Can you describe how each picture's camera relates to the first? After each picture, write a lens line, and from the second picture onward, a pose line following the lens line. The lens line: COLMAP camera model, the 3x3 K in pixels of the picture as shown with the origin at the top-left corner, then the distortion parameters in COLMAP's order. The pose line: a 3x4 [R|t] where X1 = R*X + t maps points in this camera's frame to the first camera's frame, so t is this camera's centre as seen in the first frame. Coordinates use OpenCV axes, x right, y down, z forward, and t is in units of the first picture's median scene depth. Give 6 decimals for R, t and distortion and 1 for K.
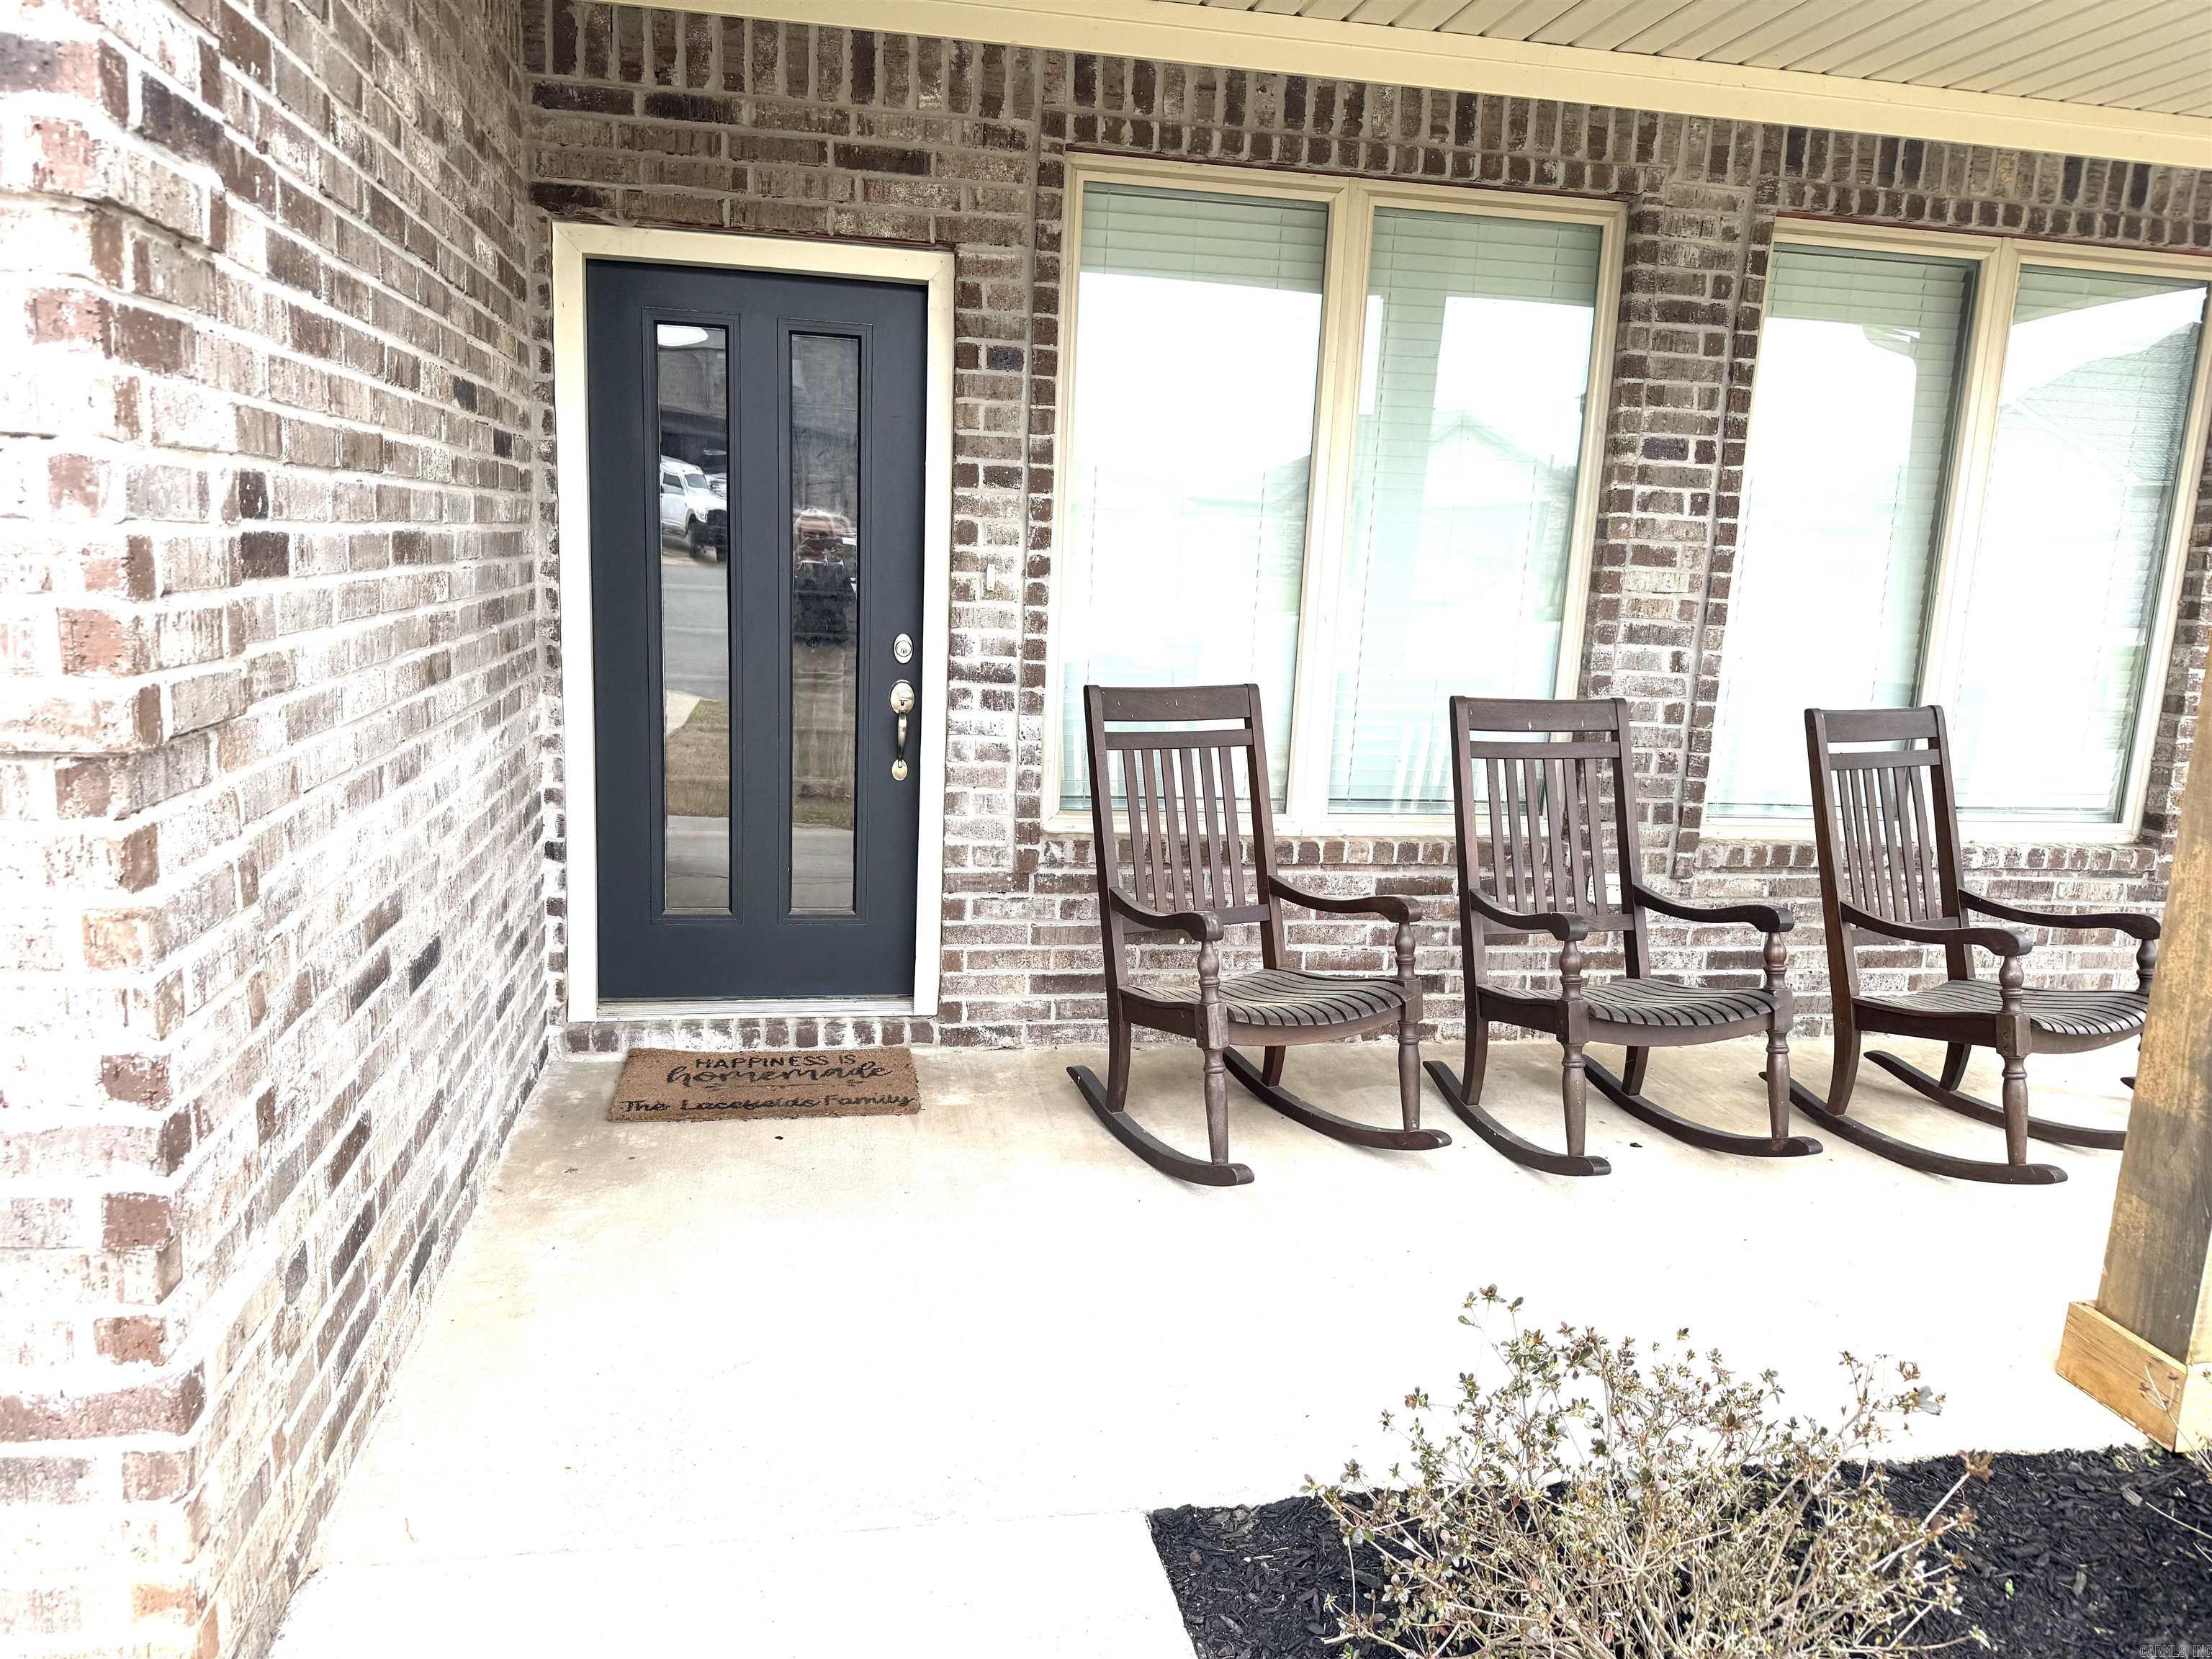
lens RADIAL K [[1528.1, 0, 1087.2], [0, 1528.1, 831.9], [0, 0, 1]] dist [0.073957, -0.094147]
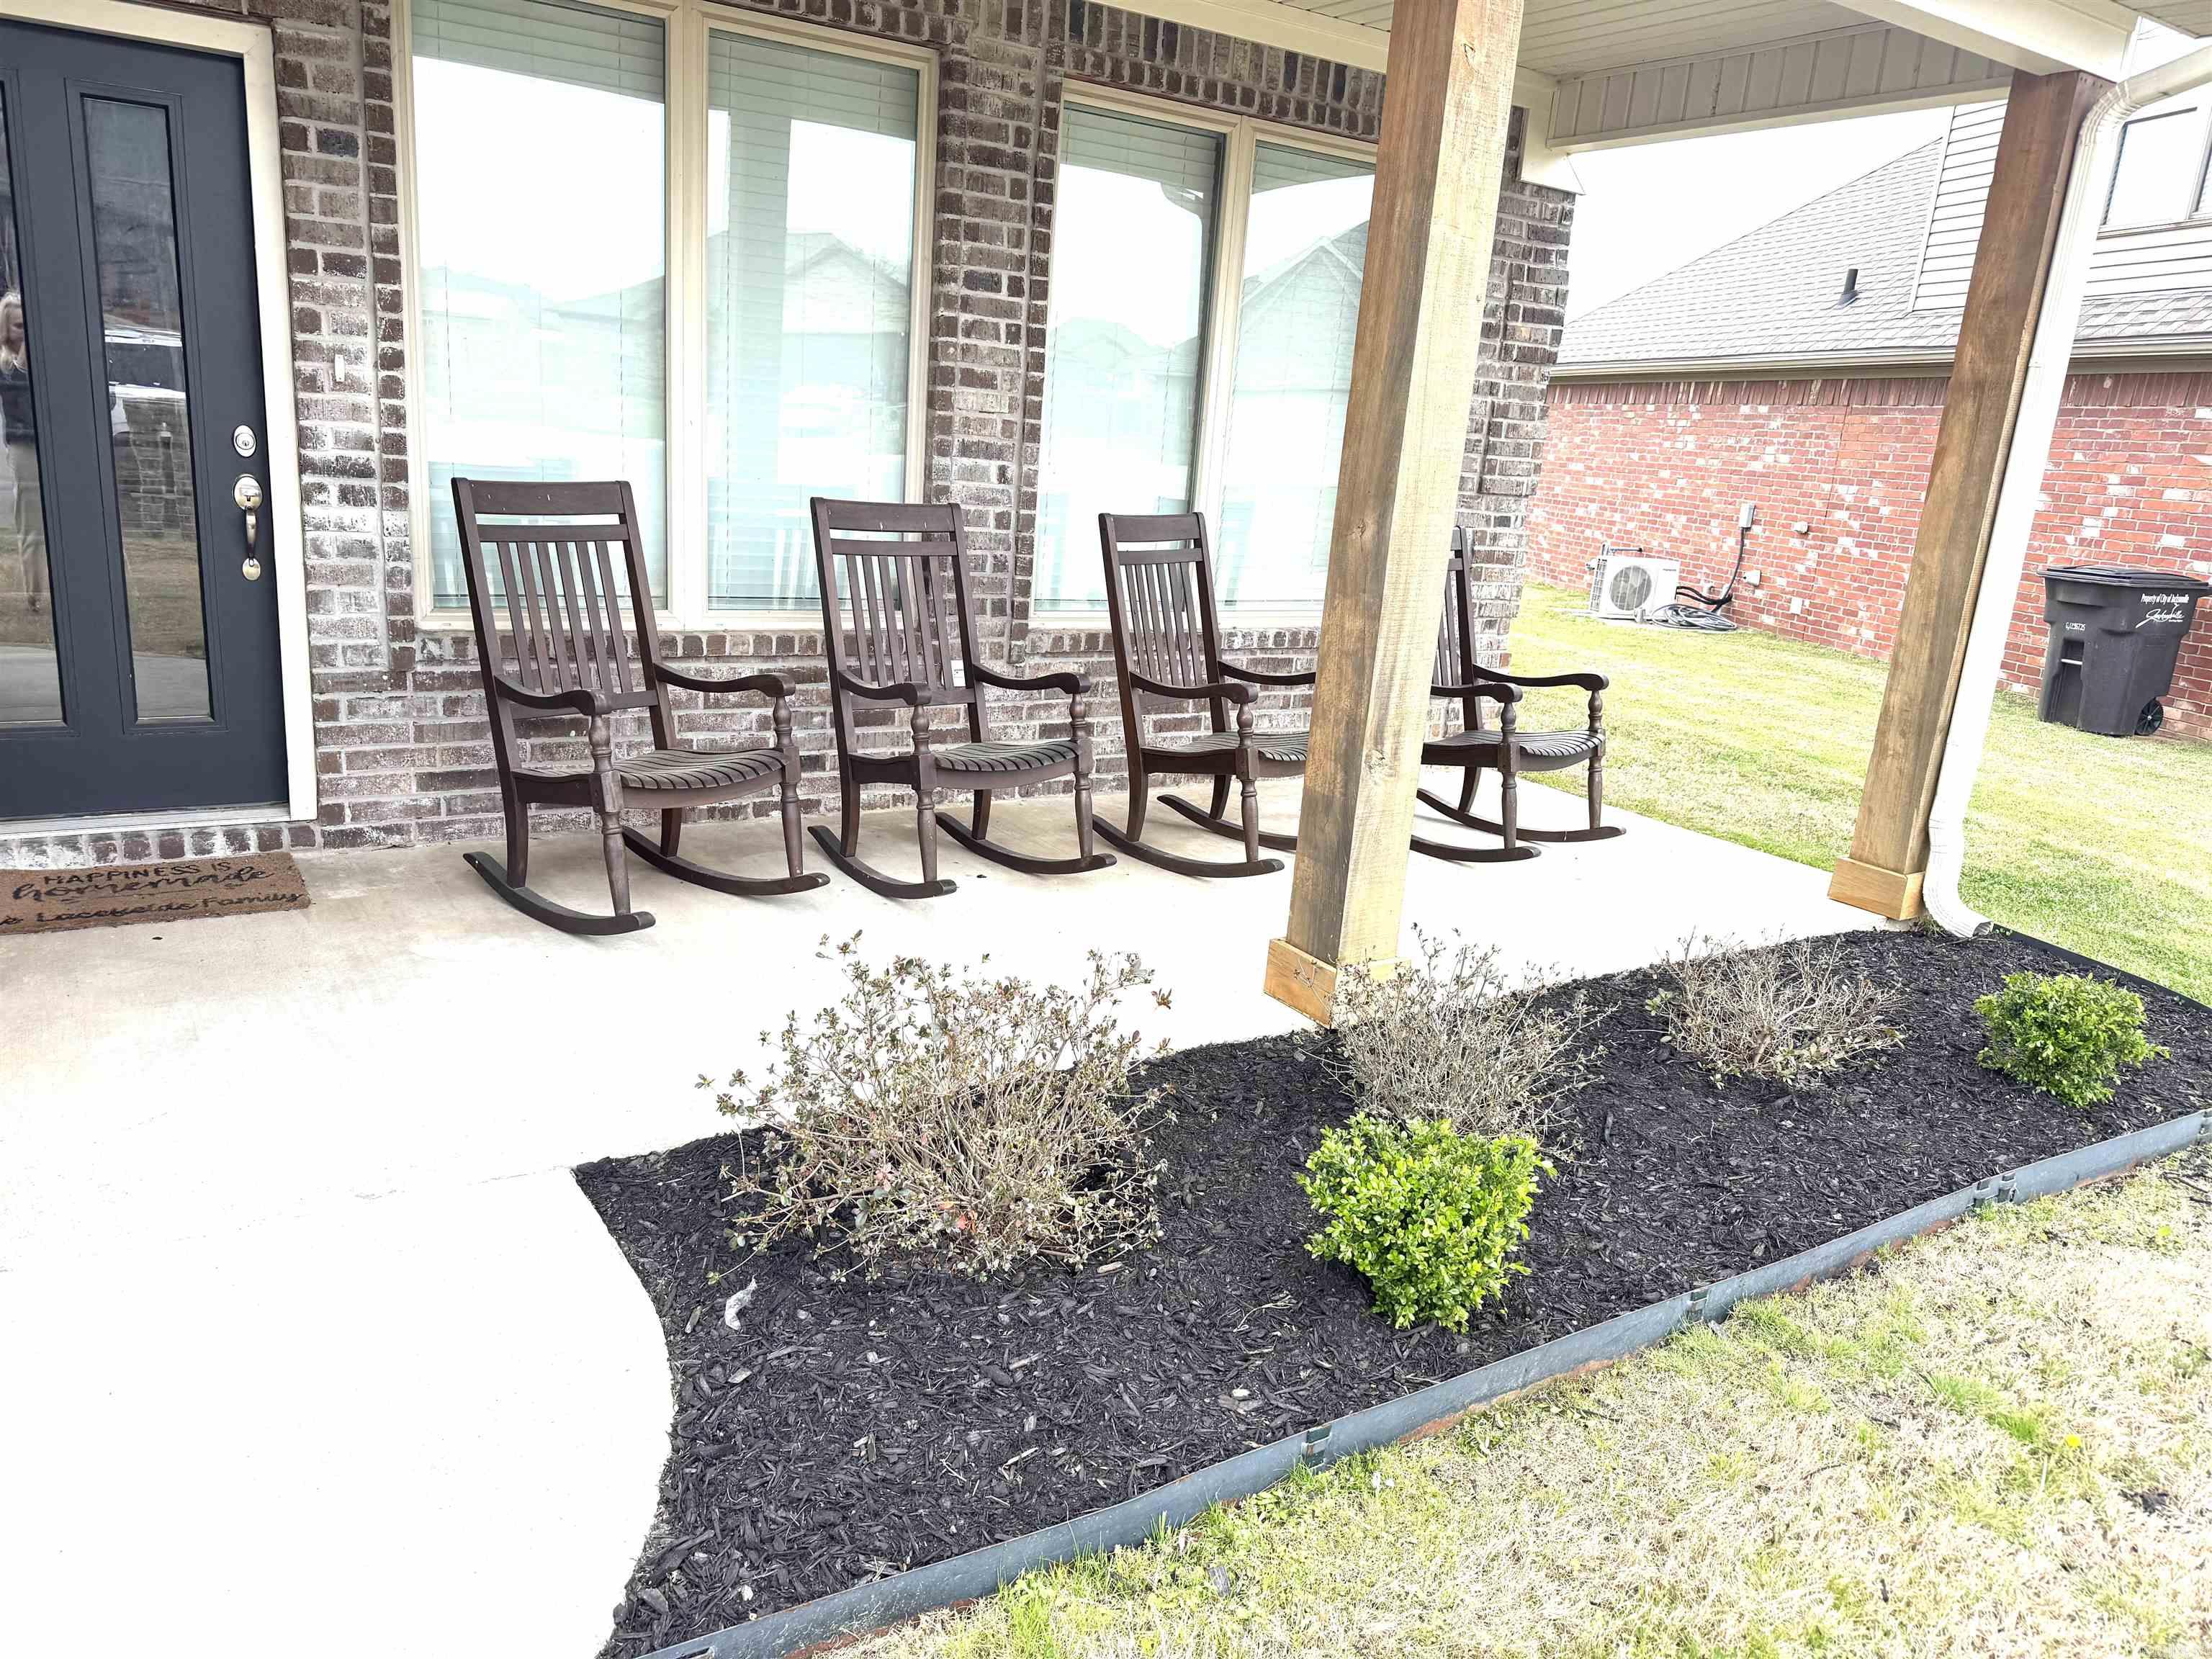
lens RADIAL K [[1560.0, 0, 1099.5], [0, 1560.0, 847.1], [0, 0, 1]] dist [0.064623, -0.095731]
pose [[0.924592, -0.075395, 0.373424, -0.011767], [0.035832, 0.993086, 0.111786, 0.042575], [-0.379271, -0.089976, 0.920901, -0.146893]]
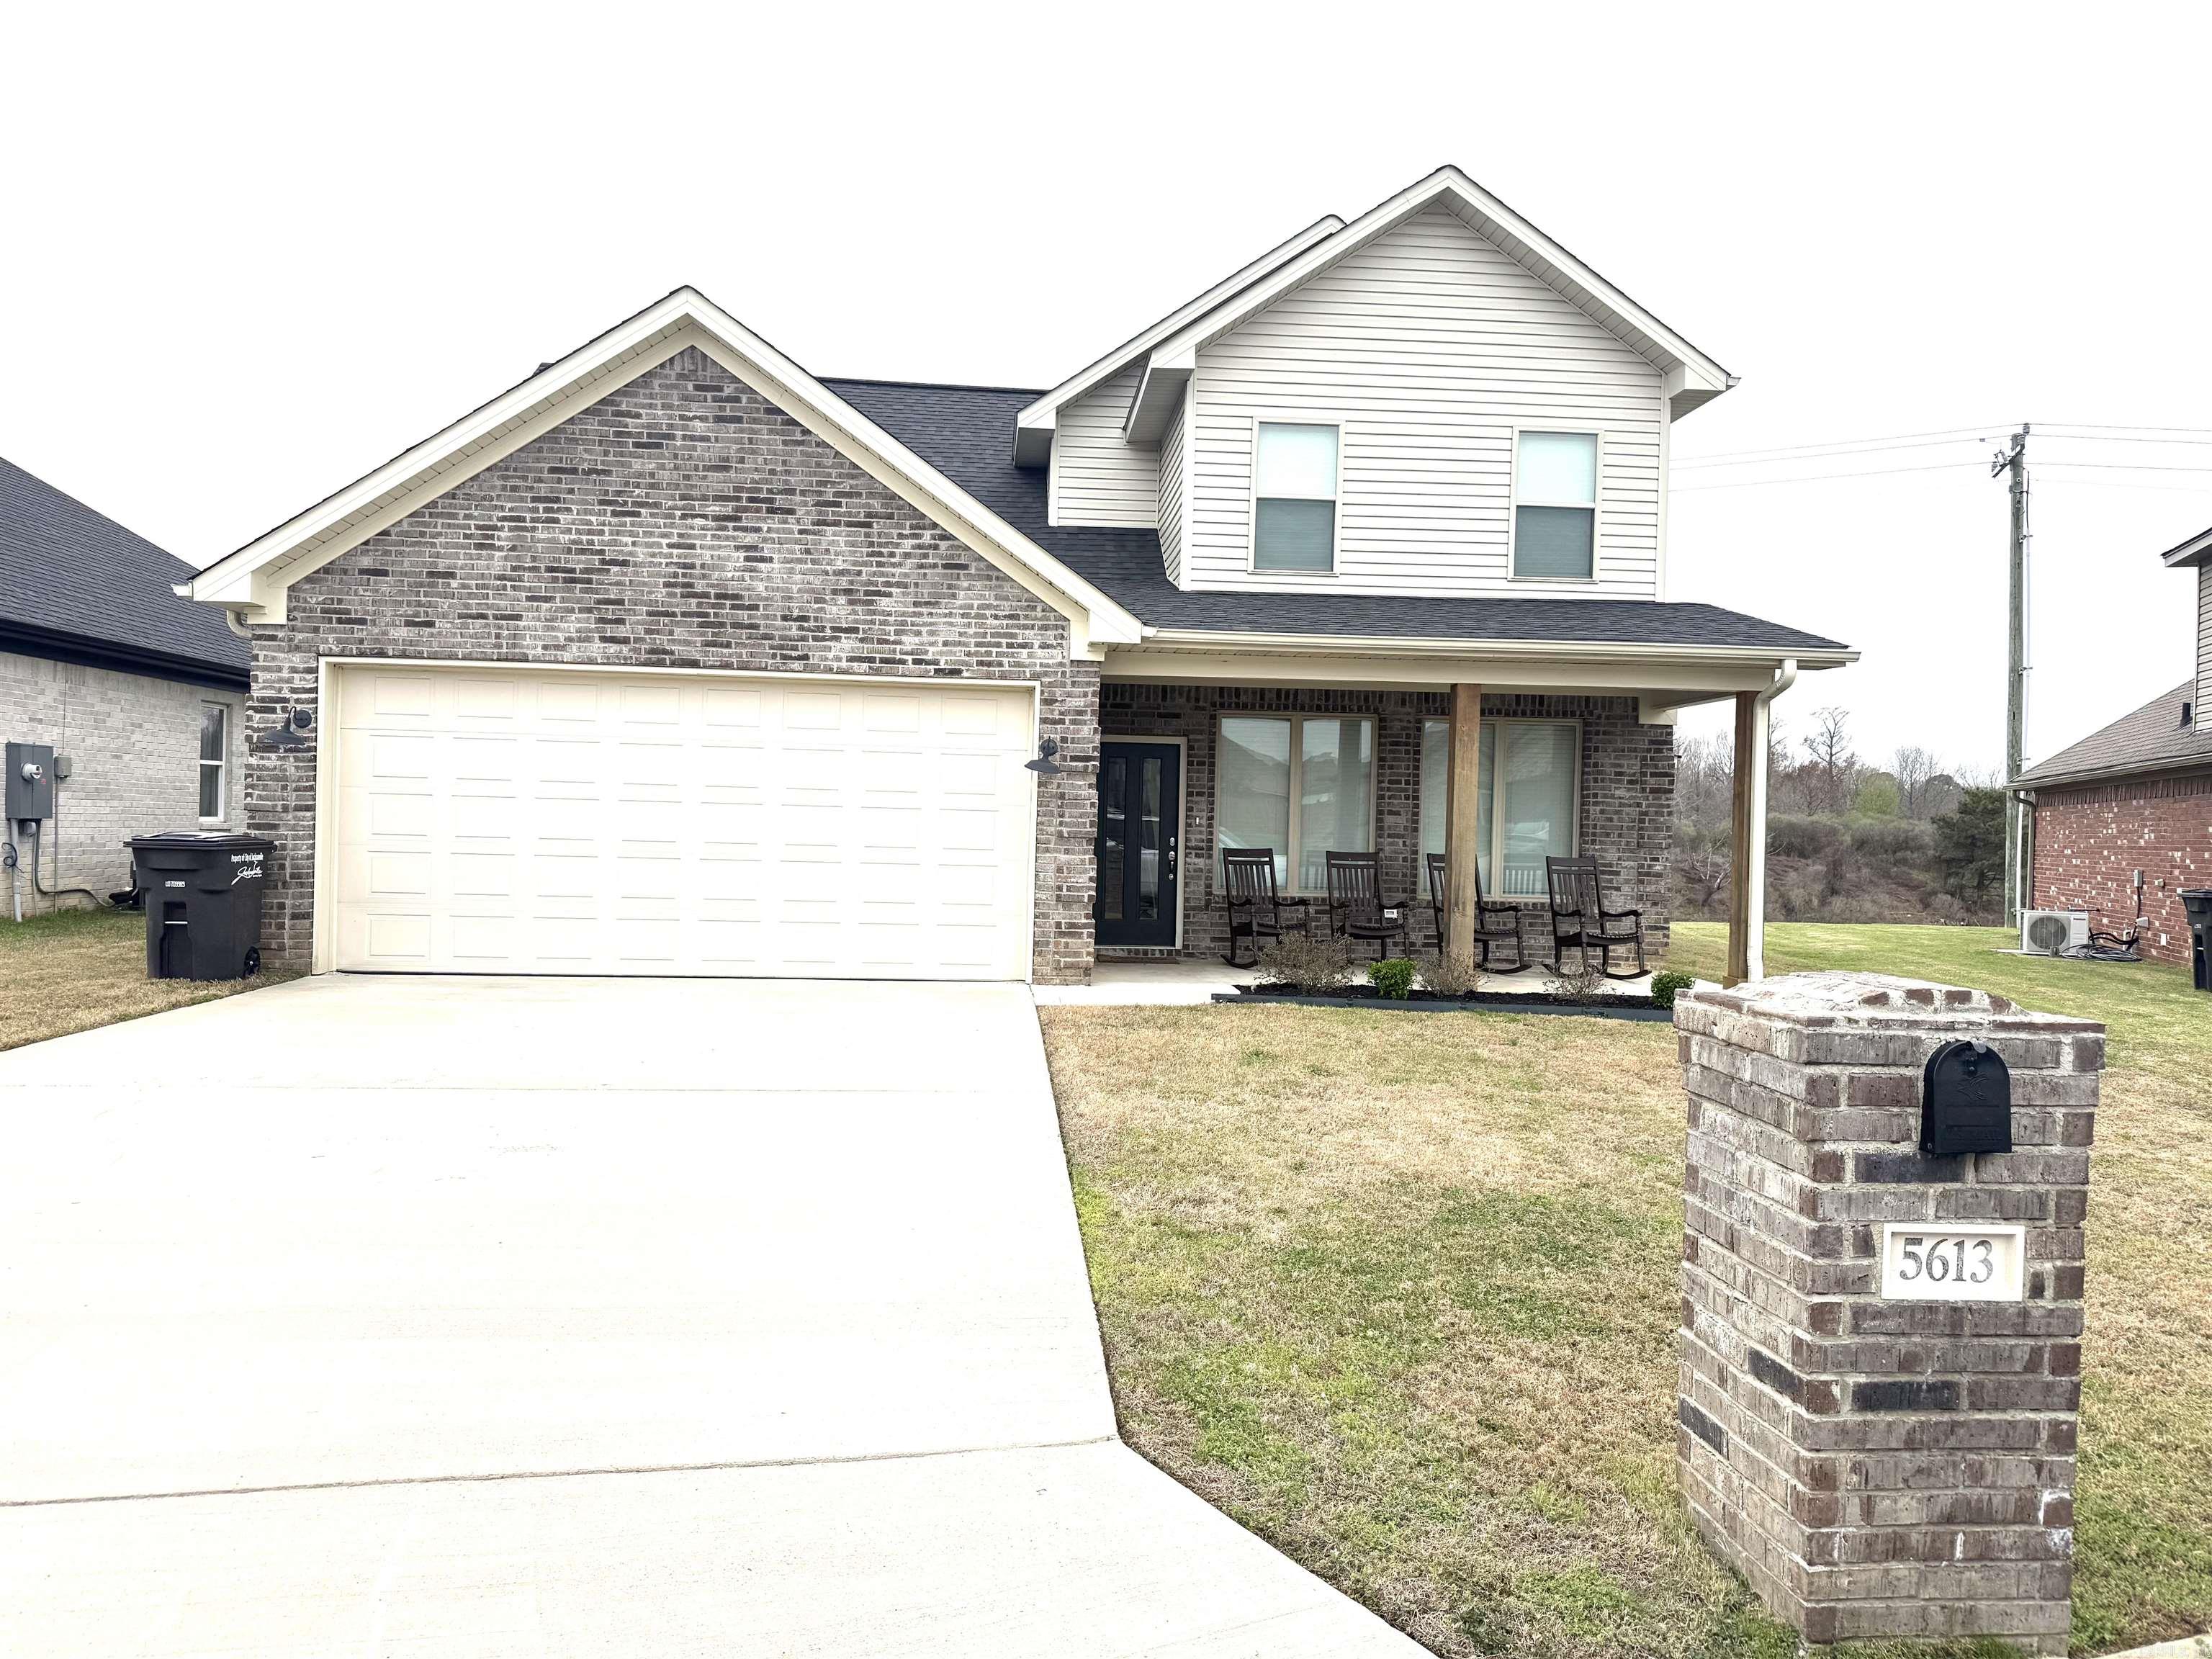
lens RADIAL K [[1572.4, 0, 1098.5], [0, 1572.4, 843.2], [0, 0, 1]] dist [0.116202, -0.158799]
pose [[0.993260, -0.017599, -0.114568, 0.123790], [-0.002940, 0.984264, -0.176681, 0.518122], [0.115875, 0.175827, 0.977578, -2.531990]]
